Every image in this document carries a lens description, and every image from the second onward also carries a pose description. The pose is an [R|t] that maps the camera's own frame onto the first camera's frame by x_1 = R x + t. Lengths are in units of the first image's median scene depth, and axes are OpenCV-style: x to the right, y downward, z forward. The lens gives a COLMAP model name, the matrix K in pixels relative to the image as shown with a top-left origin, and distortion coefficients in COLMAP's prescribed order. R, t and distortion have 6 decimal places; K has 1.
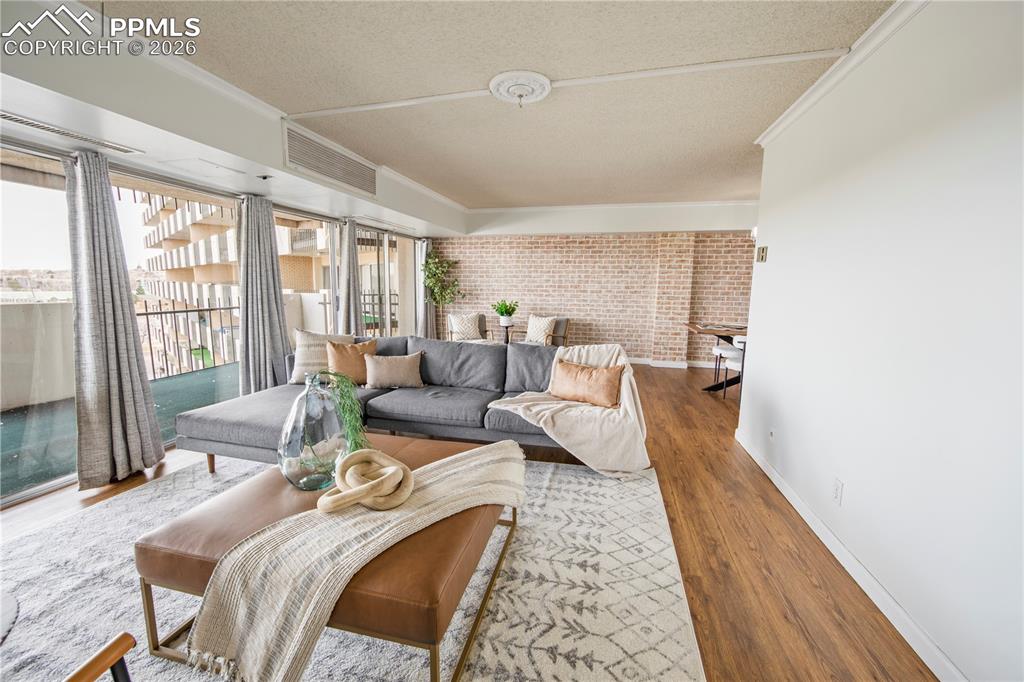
lens RADIAL K [[404.0, 0, 510.7], [0, 404.0, 339.7], [0, 0, 1]] dist [-0.010273, 0.000261]
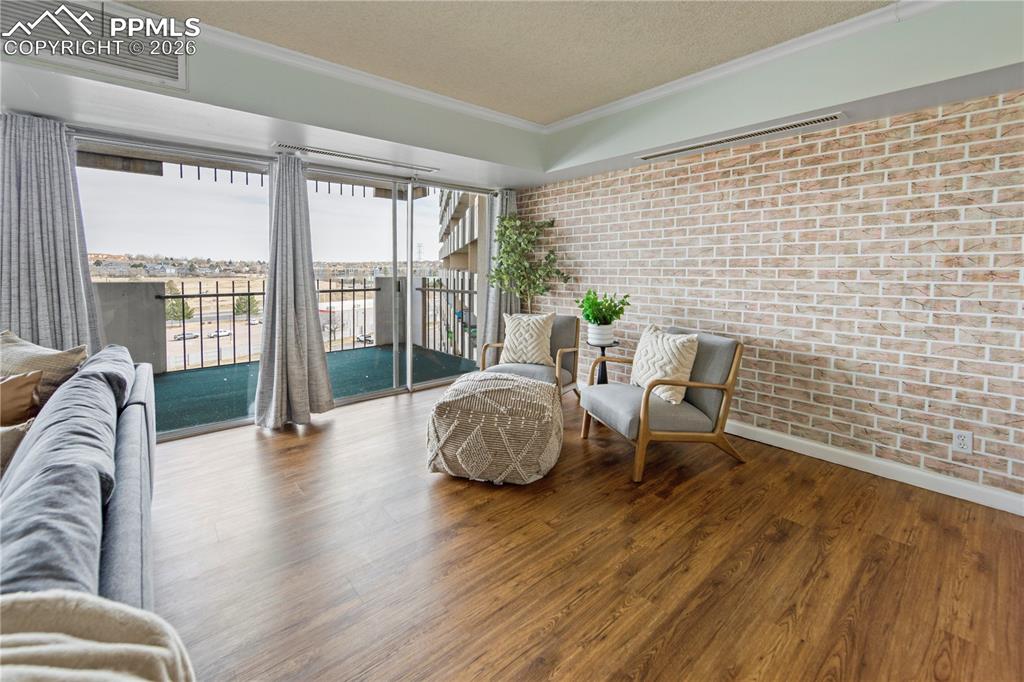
lens RADIAL K [[425.2, 0, 504.8], [0, 425.2, 287.0], [0, 0, 1]] dist [-0.008903, 0.000821]
pose [[0.806214, 0.018902, -0.591322, 0.231170], [-0.078155, 0.994133, -0.074780, -0.064520], [0.586439, 0.106503, 0.802961, 0.602627]]
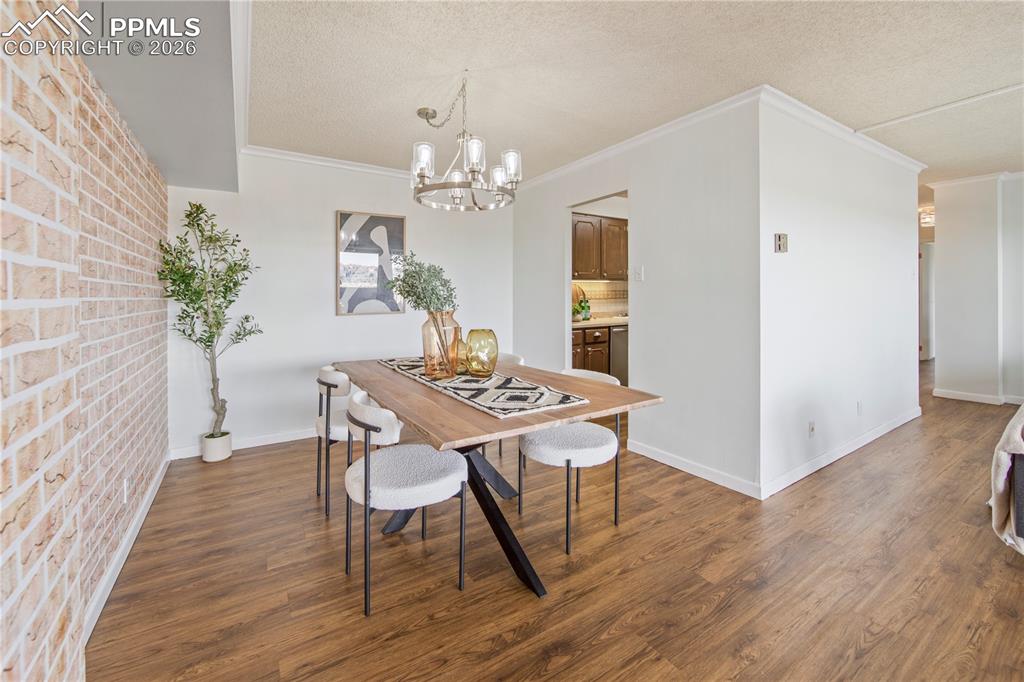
lens RADIAL K [[421.2, 0, 512.5], [0, 421.2, 295.7], [0, 0, 1]] dist [-0.012110, 0.000072]
pose [[-0.717770, -0.006699, 0.696248, 0.235917], [0.095759, 0.989502, 0.108240, -0.137881], [-0.689664, 0.144363, -0.709593, 1.100377]]
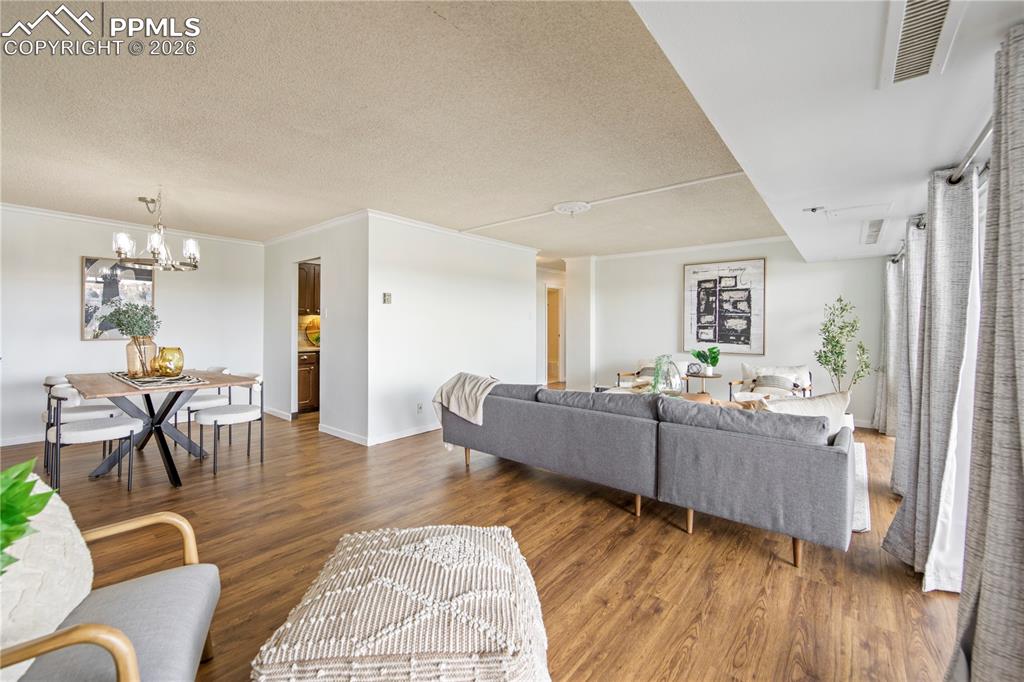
lens RADIAL K [[414.8, 0, 507.9], [0, 414.8, 327.2], [0, 0, 1]] dist [-0.012811, 0.000158]
pose [[-0.899621, -0.017811, 0.436309, -0.211982], [0.043838, 0.990436, 0.130820, -0.155977], [-0.434466, 0.136815, -0.890236, 1.173500]]
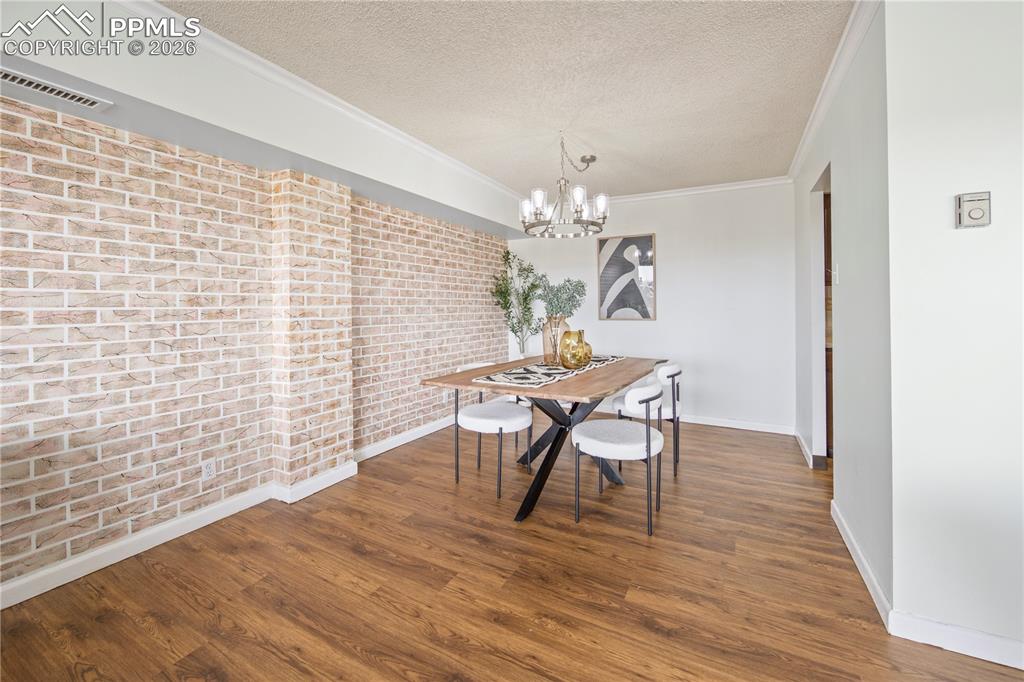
lens RADIAL K [[417.3, 0, 506.3], [0, 417.3, 308.3], [0, 0, 1]] dist [-0.006950, 0.000715]
pose [[0.262562, -0.015973, 0.964783, 0.025679], [0.142124, 0.989598, -0.022295, -0.091644], [-0.954391, 0.142972, 0.262101, 0.770428]]
